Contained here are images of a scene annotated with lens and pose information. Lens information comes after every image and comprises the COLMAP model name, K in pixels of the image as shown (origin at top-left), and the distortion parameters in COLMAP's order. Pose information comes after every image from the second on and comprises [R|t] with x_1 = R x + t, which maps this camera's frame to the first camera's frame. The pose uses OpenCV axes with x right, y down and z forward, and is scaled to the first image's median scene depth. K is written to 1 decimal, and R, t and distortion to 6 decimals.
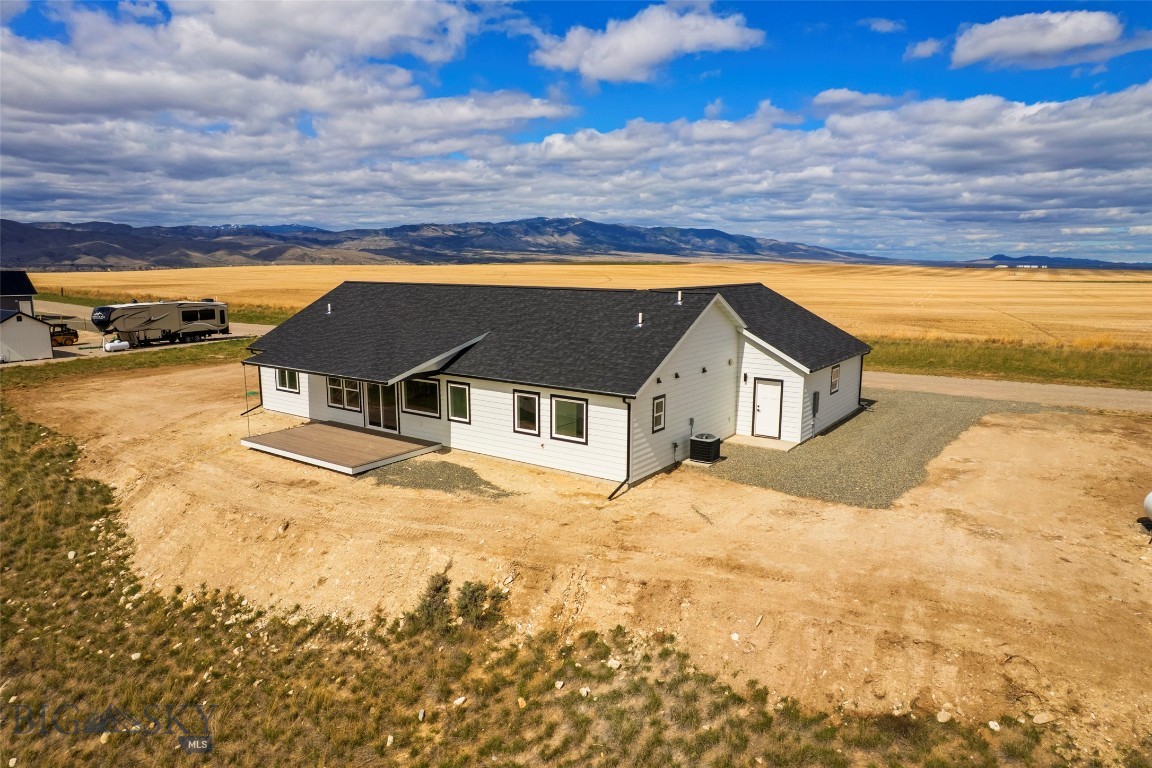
lens RADIAL K [[732.9, 0, 576.0], [0, 732.9, 384.0], [0, 0, 1]] dist [-0.088922, 0.084411]
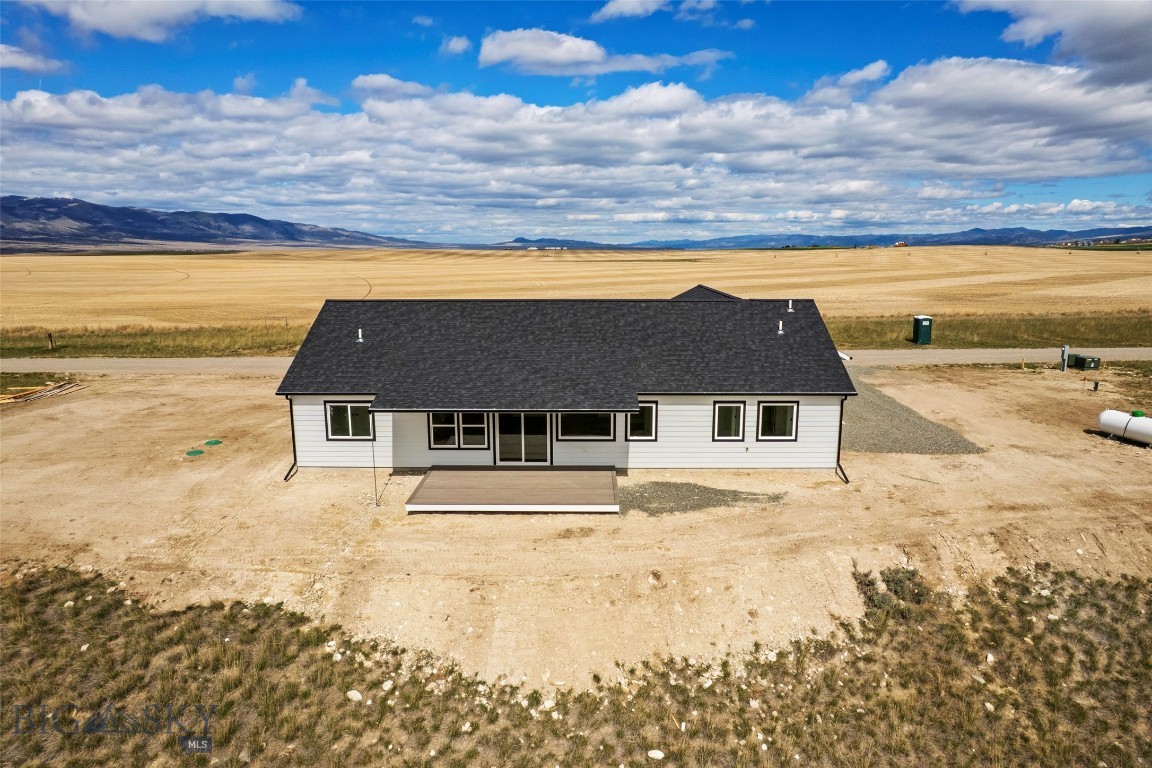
lens RADIAL K [[739.9, 0, 576.0], [0, 739.9, 384.0], [0, 0, 1]] dist [-0.087892, 0.081674]
pose [[0.827300, -0.108629, 0.551157, -0.939688], [0.098602, 0.993973, 0.047902, -0.098771], [-0.553039, 0.014716, 0.833025, 0.256929]]
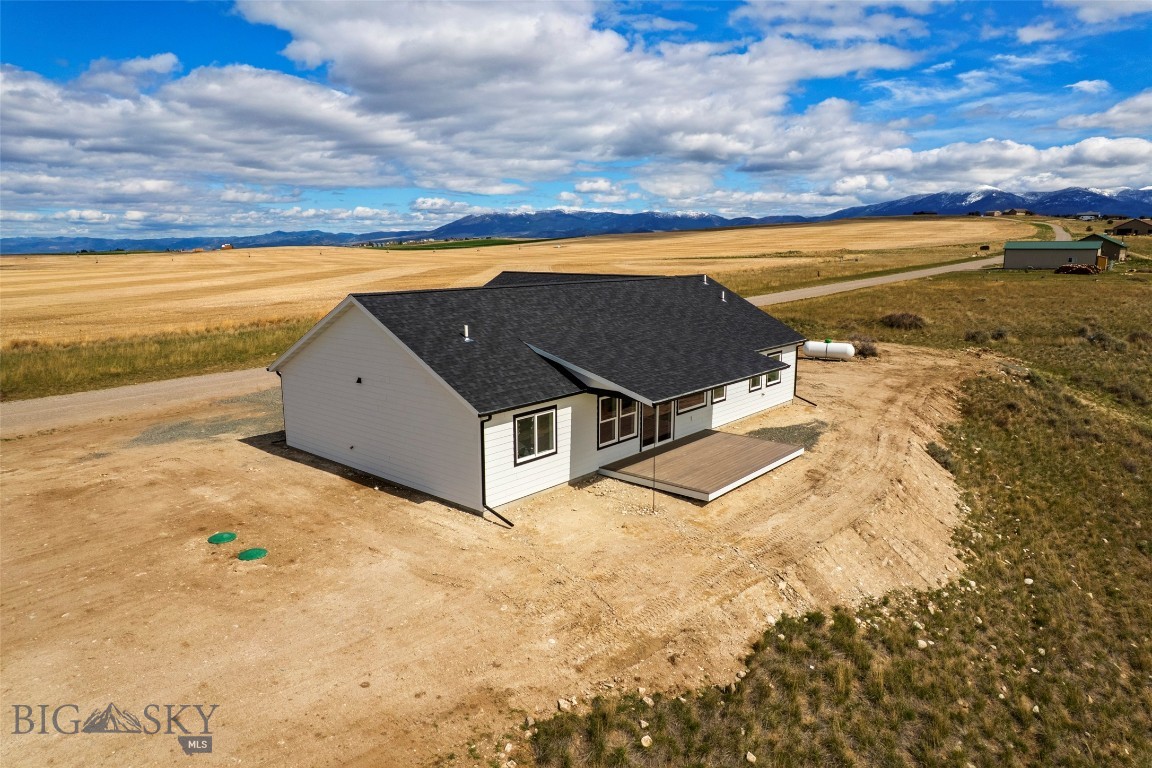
lens RADIAL K [[739.9, 0, 576.0], [0, 739.9, 384.0], [0, 0, 1]] dist [-0.087892, 0.081674]
pose [[0.098147, -0.185635, 0.977705, -1.525066], [0.169115, 0.971270, 0.167436, -0.237593], [-0.980697, 0.148911, 0.126721, 1.288006]]
